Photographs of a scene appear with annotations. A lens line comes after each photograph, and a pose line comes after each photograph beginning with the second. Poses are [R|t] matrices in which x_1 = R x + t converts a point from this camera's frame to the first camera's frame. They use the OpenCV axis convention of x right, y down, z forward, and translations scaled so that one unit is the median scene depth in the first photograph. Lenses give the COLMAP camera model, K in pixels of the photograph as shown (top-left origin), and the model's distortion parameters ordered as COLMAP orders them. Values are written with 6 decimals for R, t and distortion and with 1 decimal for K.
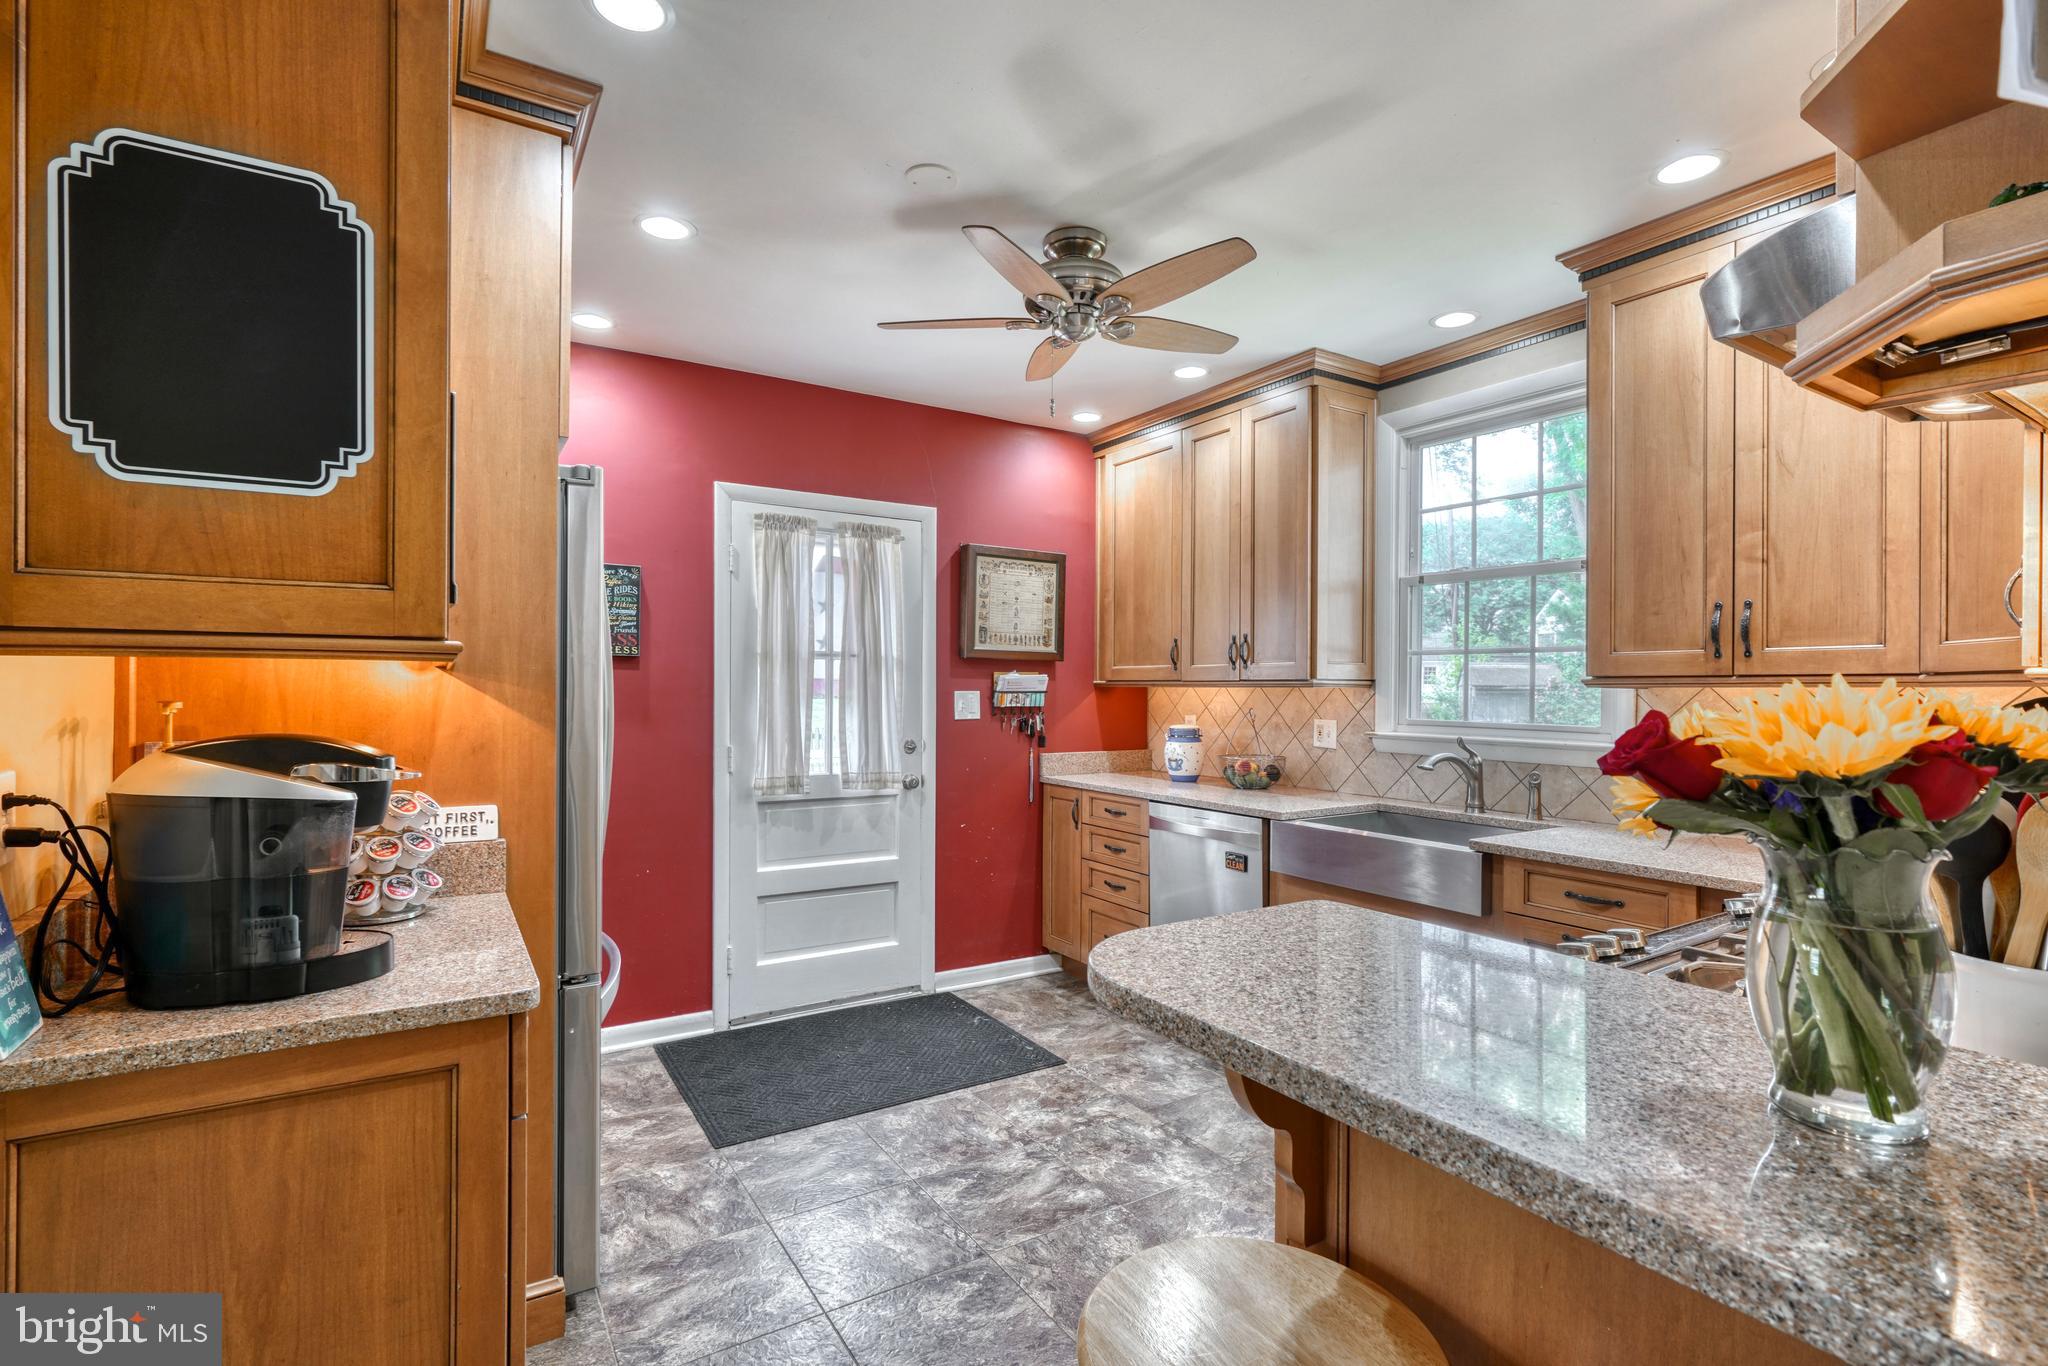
lens RADIAL K [[950.3, 0, 1020.3], [0, 950.3, 691.2], [0, 0, 1]] dist [-0.007383, 0.000994]
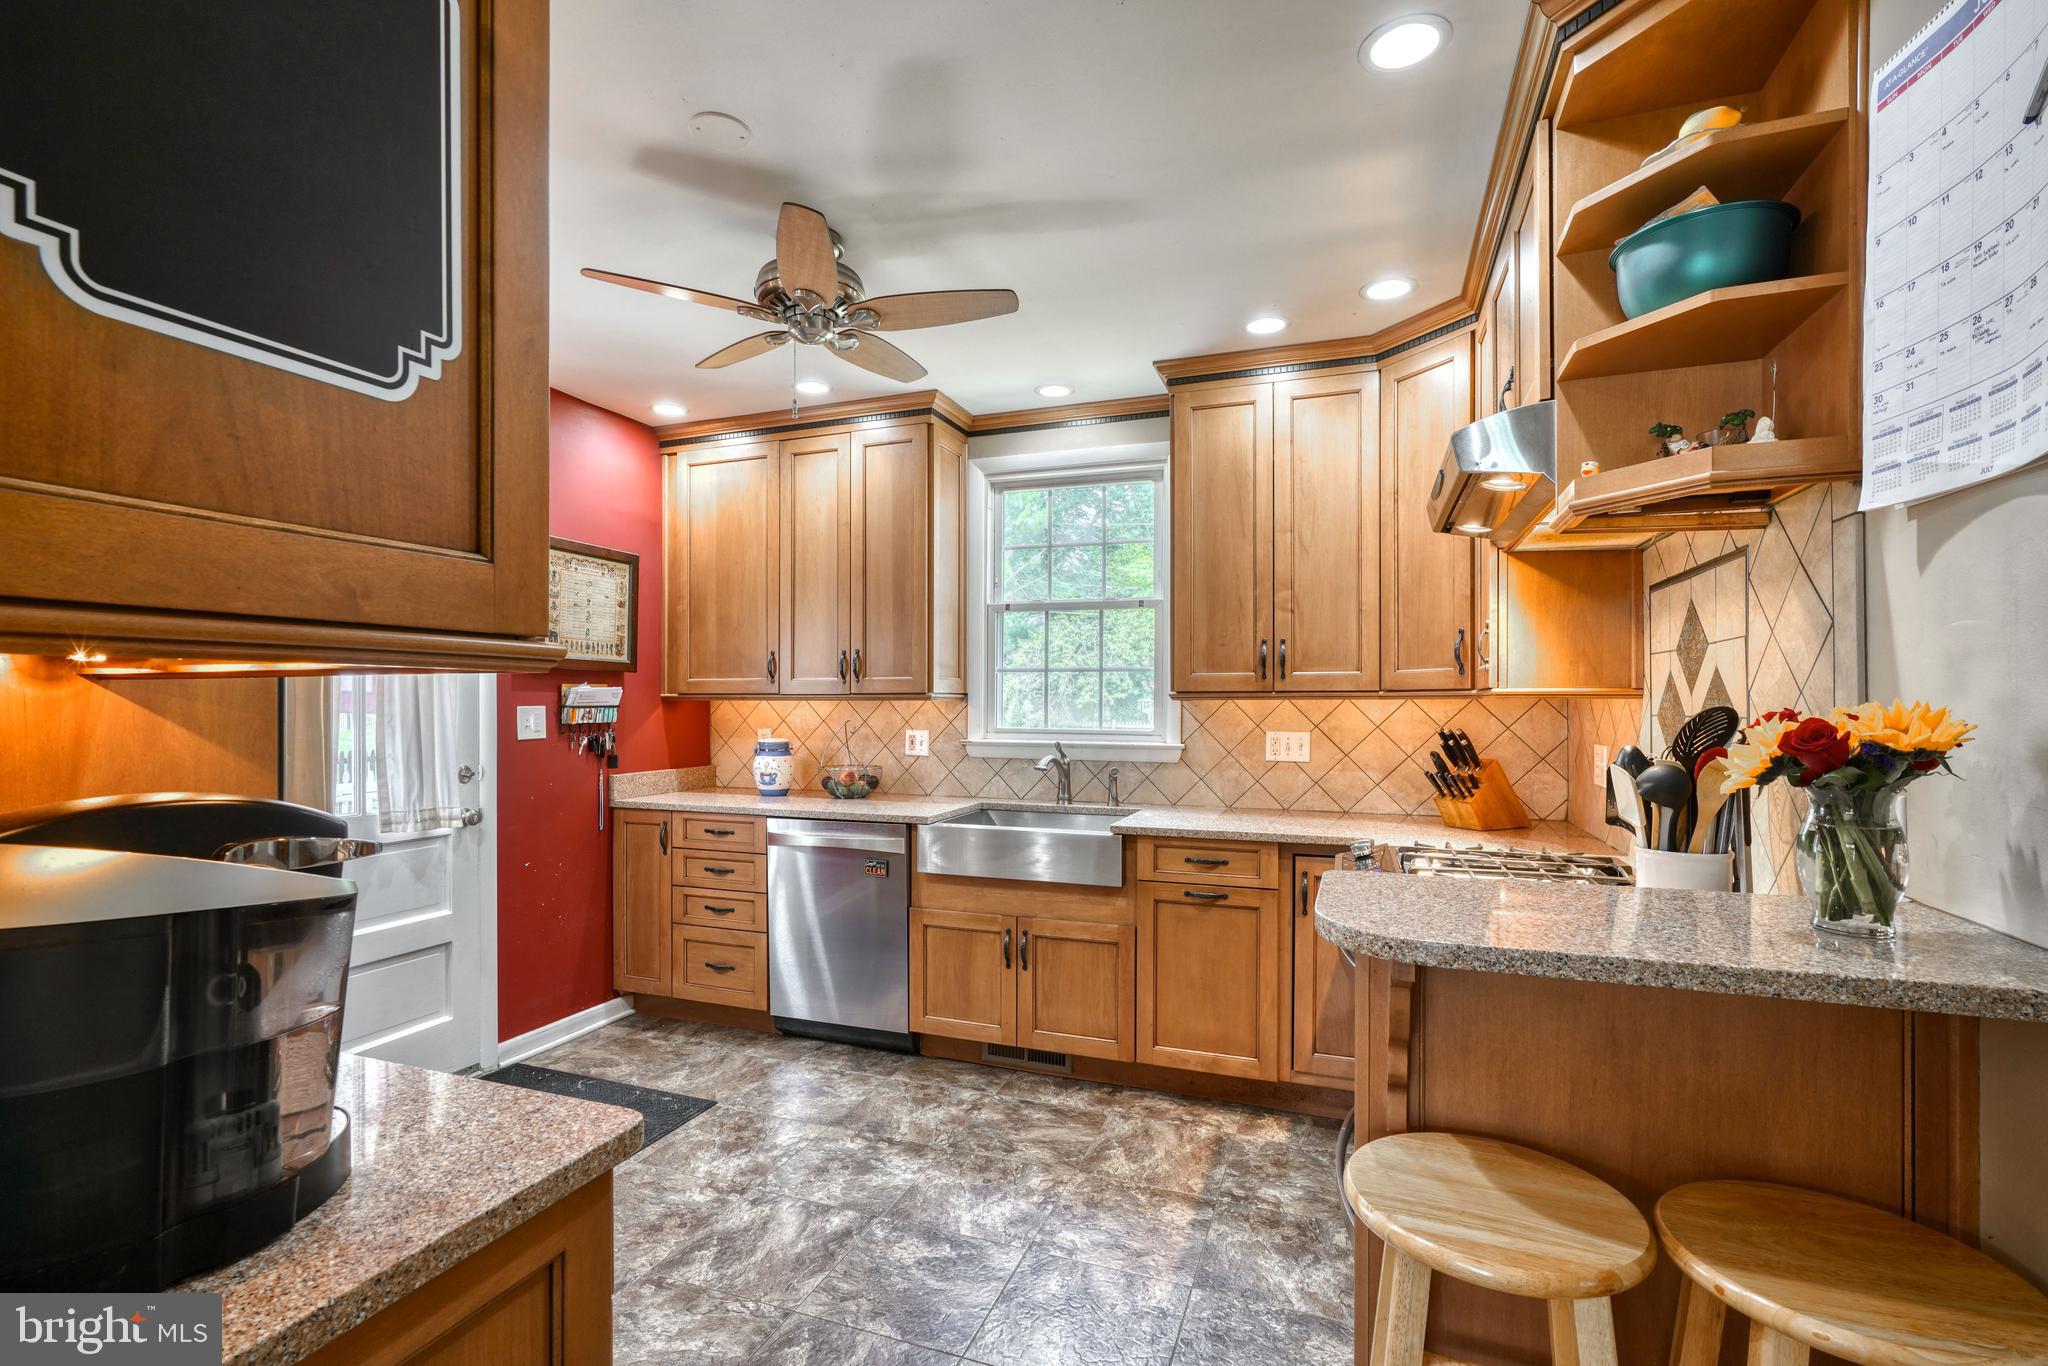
lens RADIAL K [[930.5, 0, 1015.4], [0, 930.5, 704.1], [0, 0, 1]] dist [-0.007345, 0.001014]
pose [[0.794404, -0.006285, 0.607357, -0.265465], [0.005290, 0.999980, 0.003429, -0.003063], [-0.607366, 0.000489, 0.794422, 0.092223]]
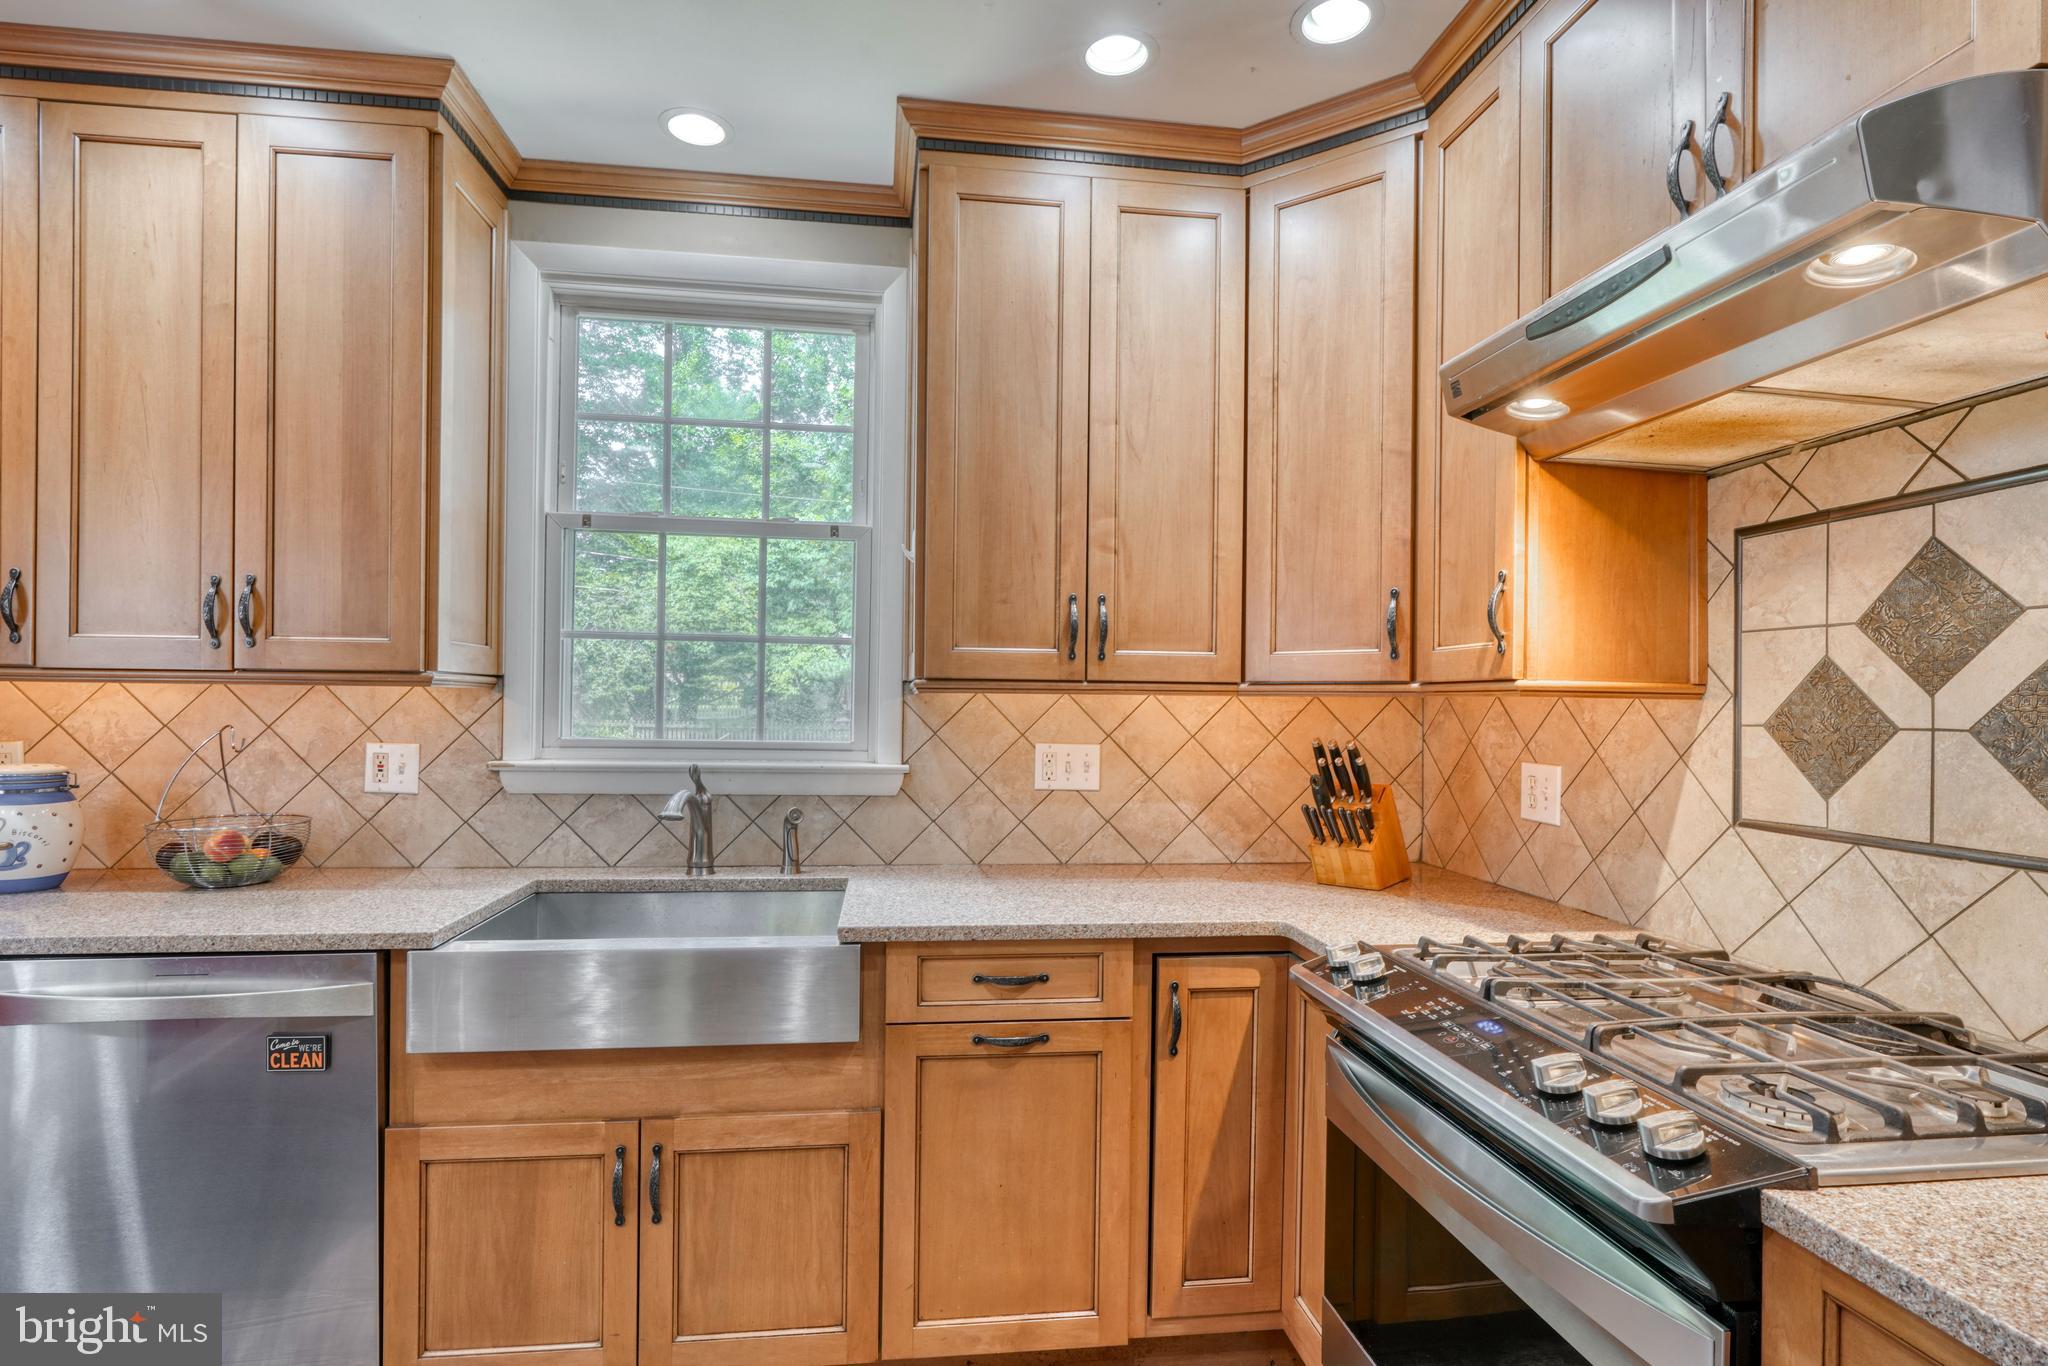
lens RADIAL K [[1010.5, 0, 1015.7], [0, 1010.5, 706.9], [0, 0, 1]] dist [-0.005912, 0.002062]
pose [[0.423748, -0.005638, 0.905762, -0.074450], [-0.008043, 0.999918, 0.009986, -0.000926], [-0.905744, -0.011516, 0.423668, 0.453971]]
